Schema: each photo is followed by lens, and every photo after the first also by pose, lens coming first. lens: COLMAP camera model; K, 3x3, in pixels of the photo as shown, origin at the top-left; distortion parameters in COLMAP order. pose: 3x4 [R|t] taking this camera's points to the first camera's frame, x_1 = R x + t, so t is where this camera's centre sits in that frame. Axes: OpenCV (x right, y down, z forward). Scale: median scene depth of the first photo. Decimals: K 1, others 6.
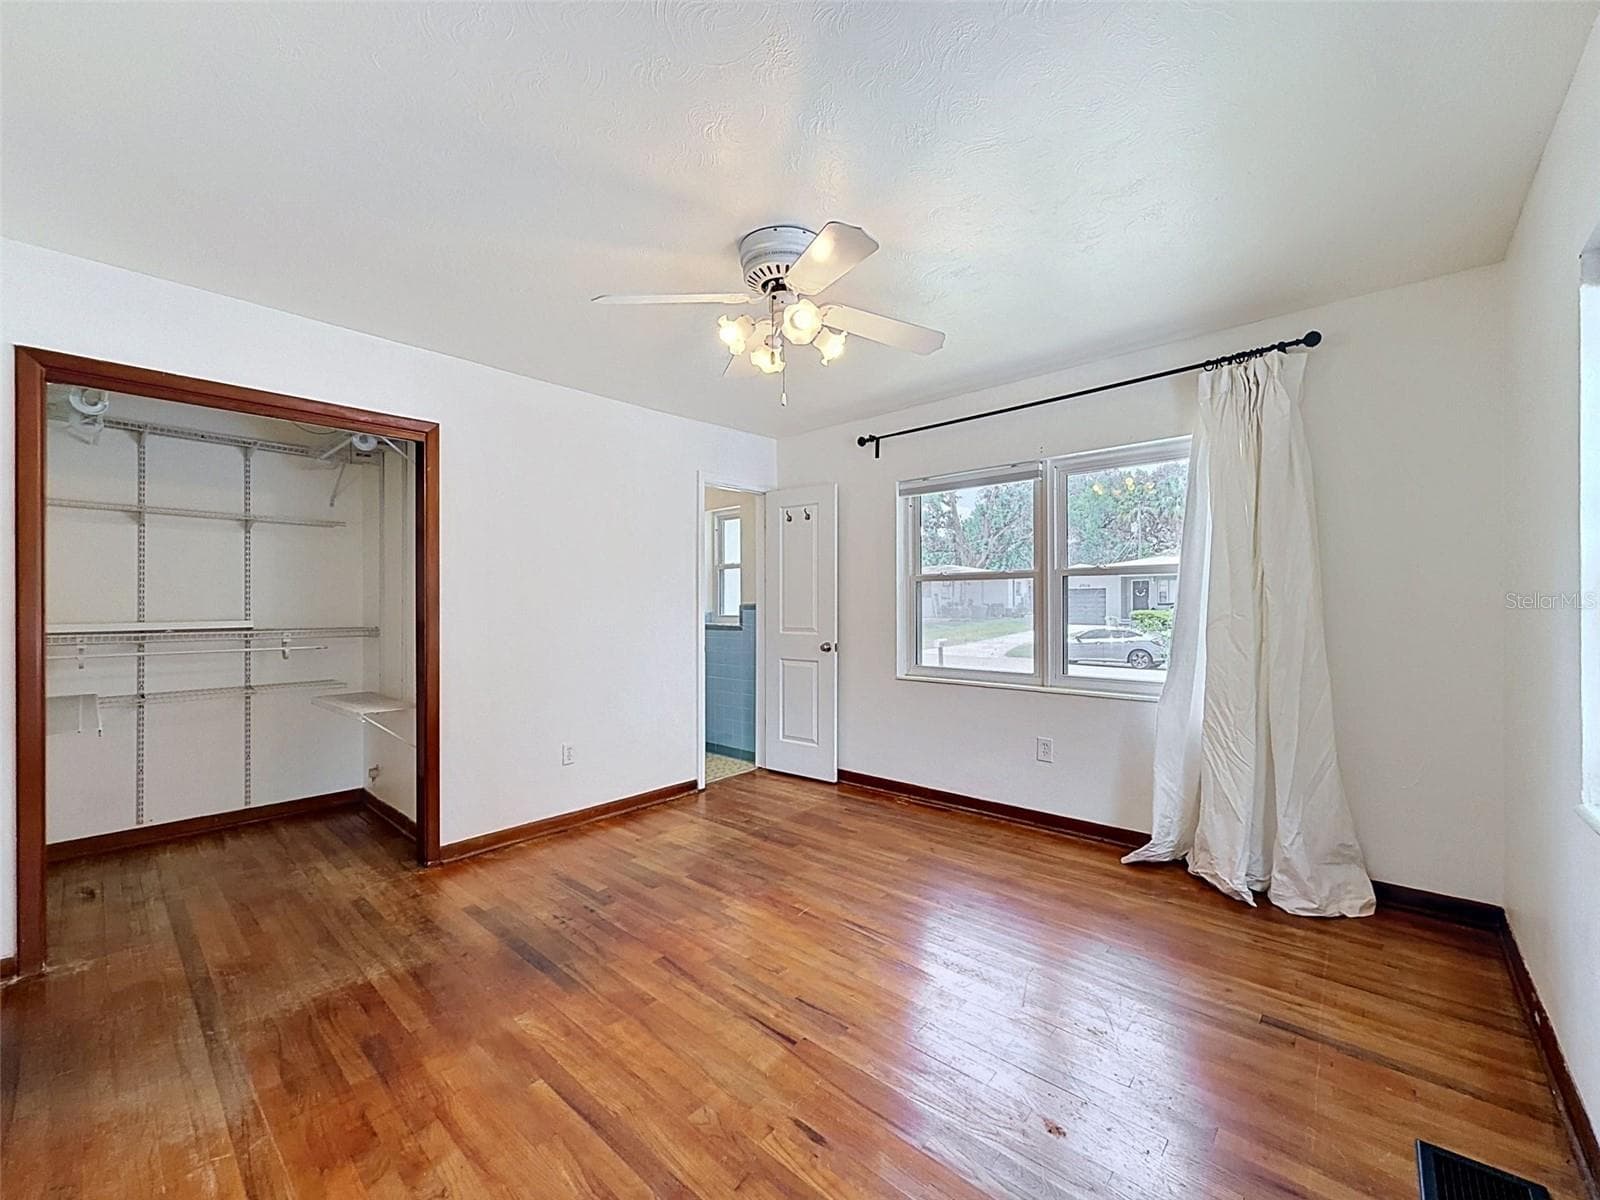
lens RADIAL K [[640.3, 0, 800.5], [0, 640.3, 604.0], [0, 0, 1]] dist [-0.001046, 0.000226]
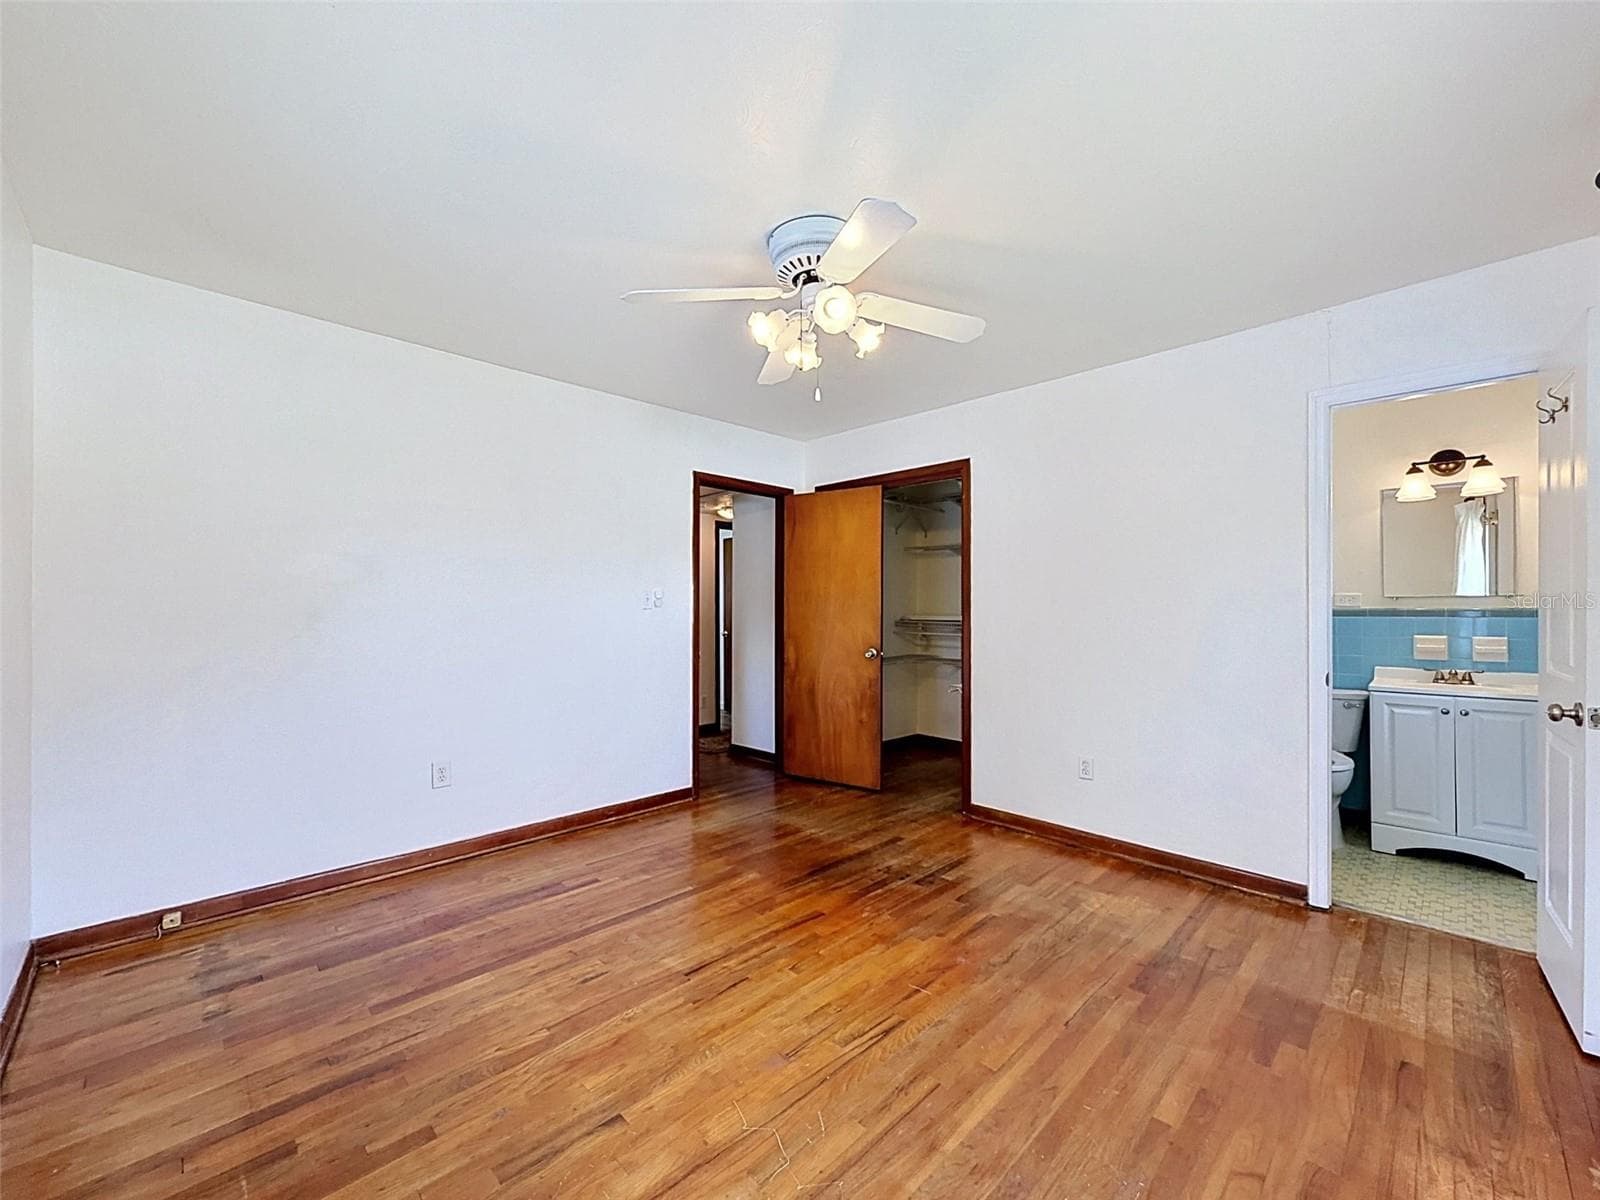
lens RADIAL K [[640.3, 0, 801.5], [0, 640.3, 601.5], [0, 0, 1]] dist [-0.001046, 0.000226]
pose [[-0.060595, -0.006666, -0.998140, 0.643588], [-0.004820, 0.999968, -0.006385, 0.004043], [0.998151, 0.004424, -0.060626, 0.714489]]
